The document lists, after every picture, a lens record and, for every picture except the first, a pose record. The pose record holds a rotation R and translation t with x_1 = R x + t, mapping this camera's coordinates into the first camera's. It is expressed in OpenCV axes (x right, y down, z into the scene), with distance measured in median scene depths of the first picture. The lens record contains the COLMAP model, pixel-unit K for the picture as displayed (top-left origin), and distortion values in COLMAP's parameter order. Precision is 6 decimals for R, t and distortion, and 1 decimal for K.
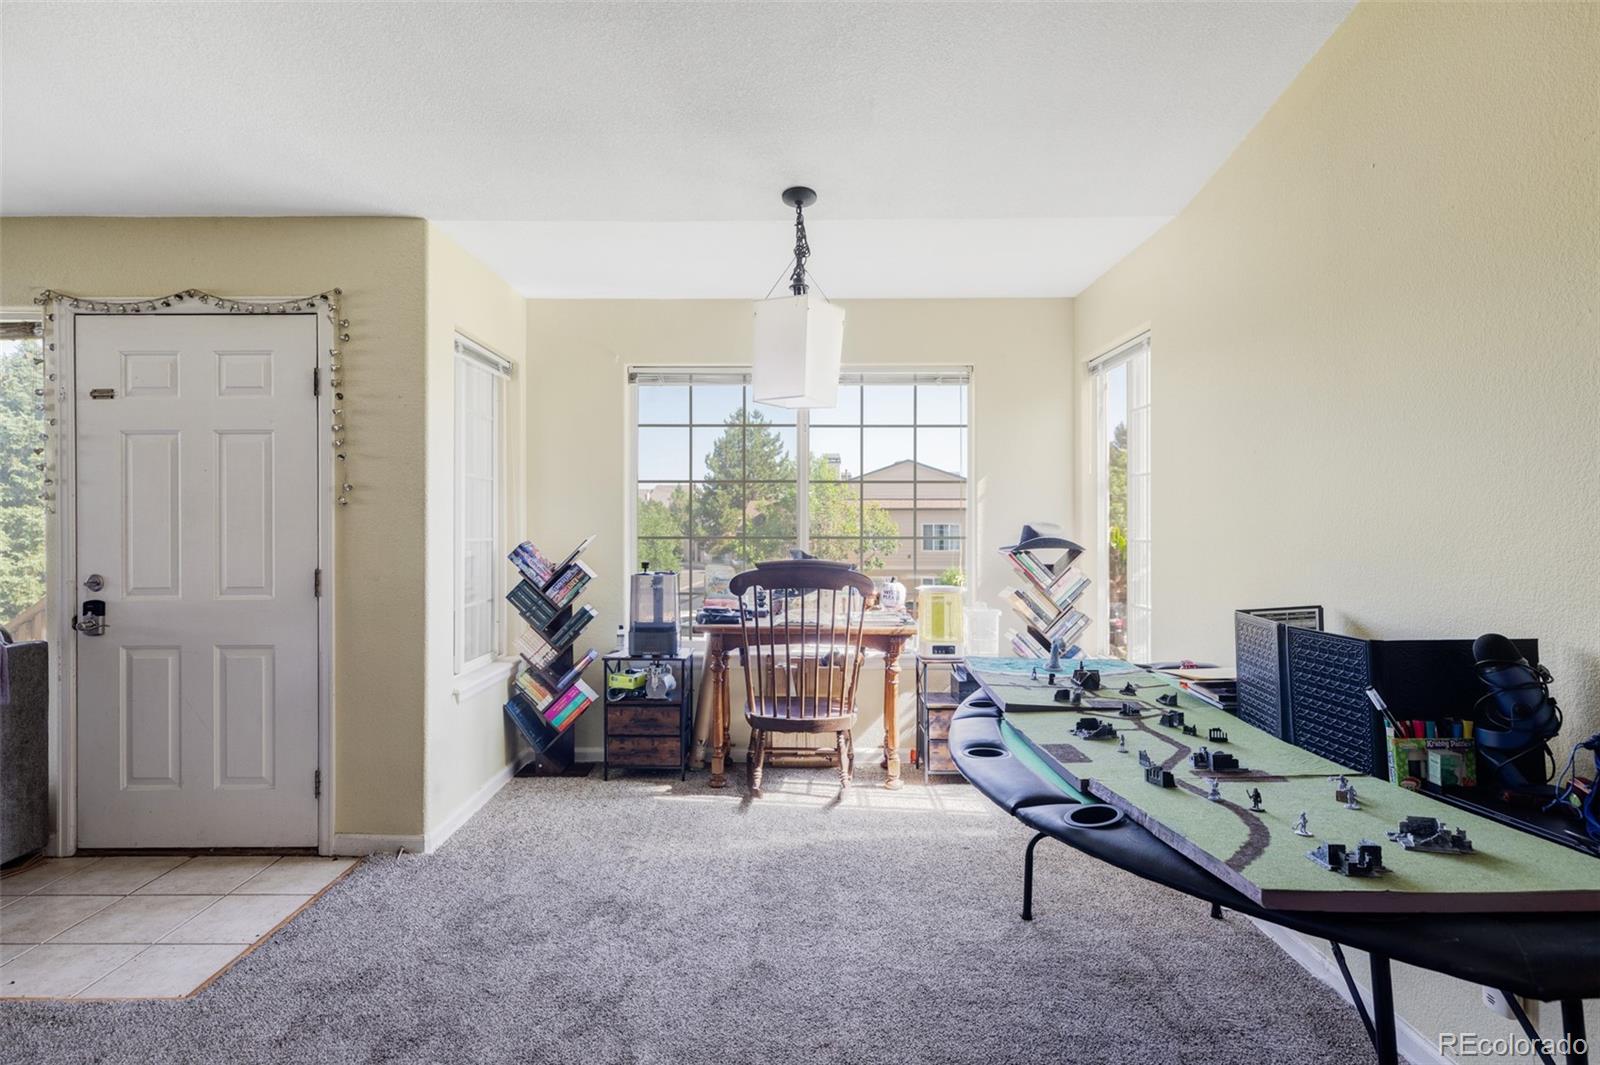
lens RADIAL K [[856.4, 0, 800.3], [0, 856.4, 518.9], [0, 0, 1]] dist [0.017526, 0.001397]
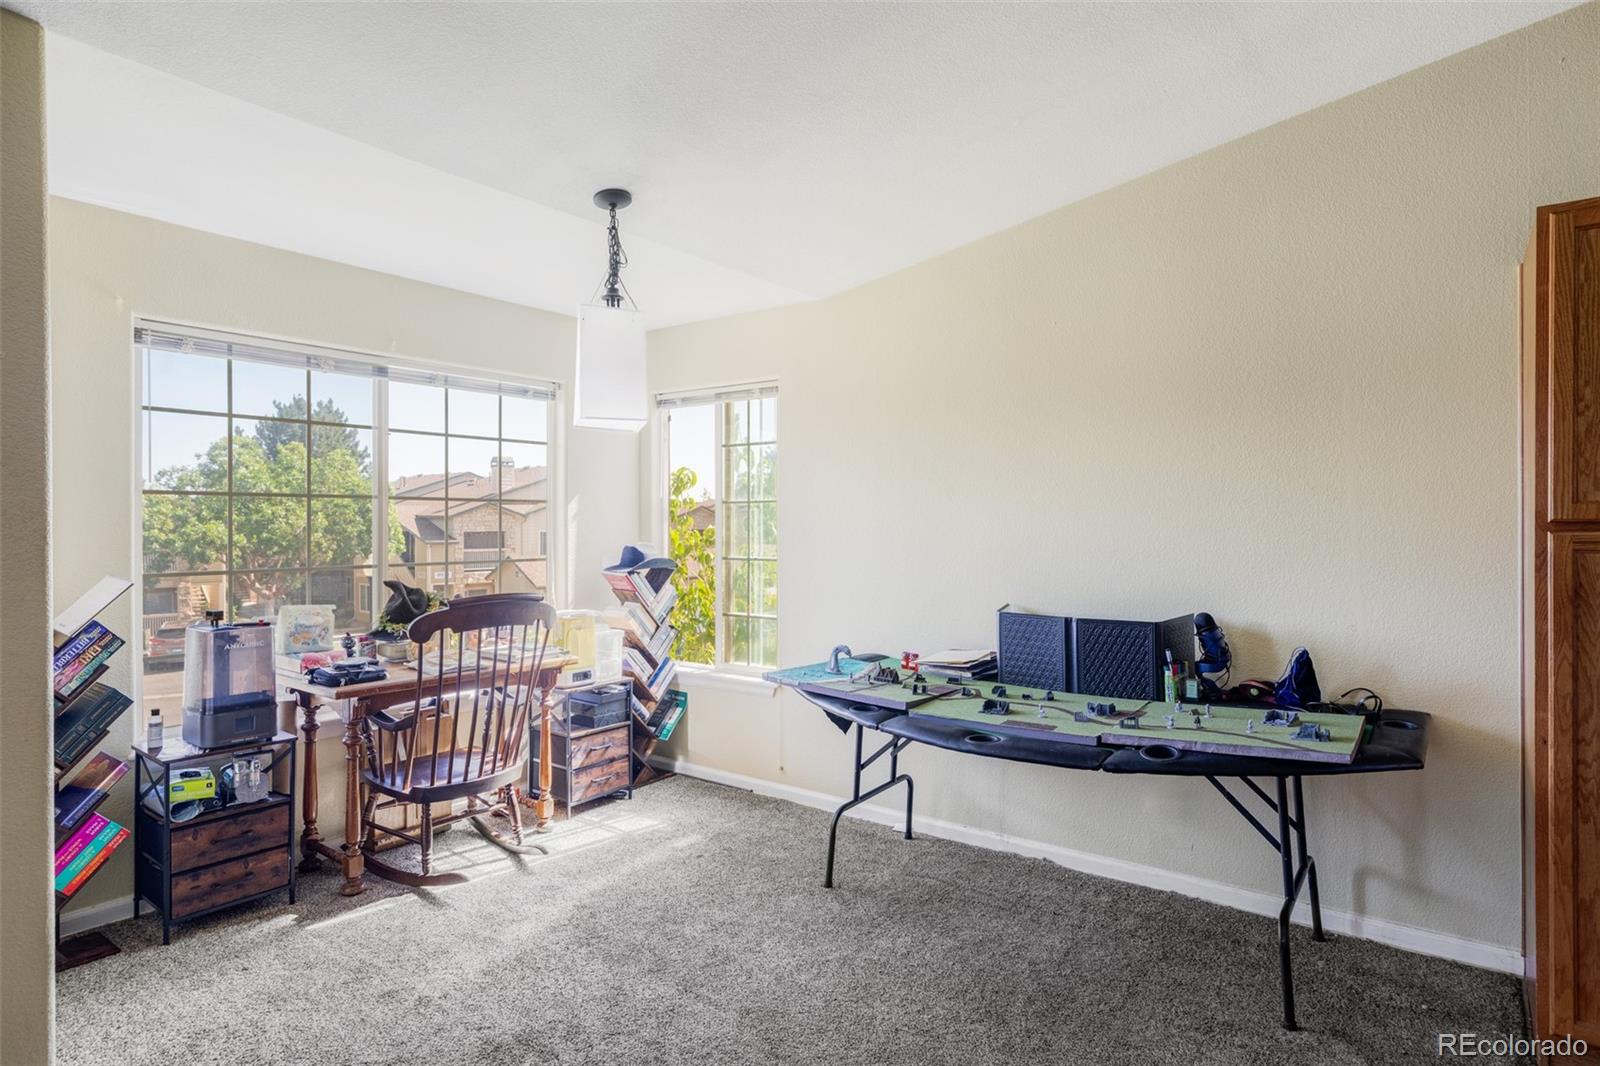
lens RADIAL K [[856.4, 0, 799.6], [0, 856.4, 534.6], [0, 0, 1]] dist [0.017526, 0.001397]
pose [[0.618240, -0.009299, 0.785934, -0.452522], [-0.001341, 0.999916, 0.012885, -0.021717], [-0.785988, -0.009020, 0.618176, 0.205162]]
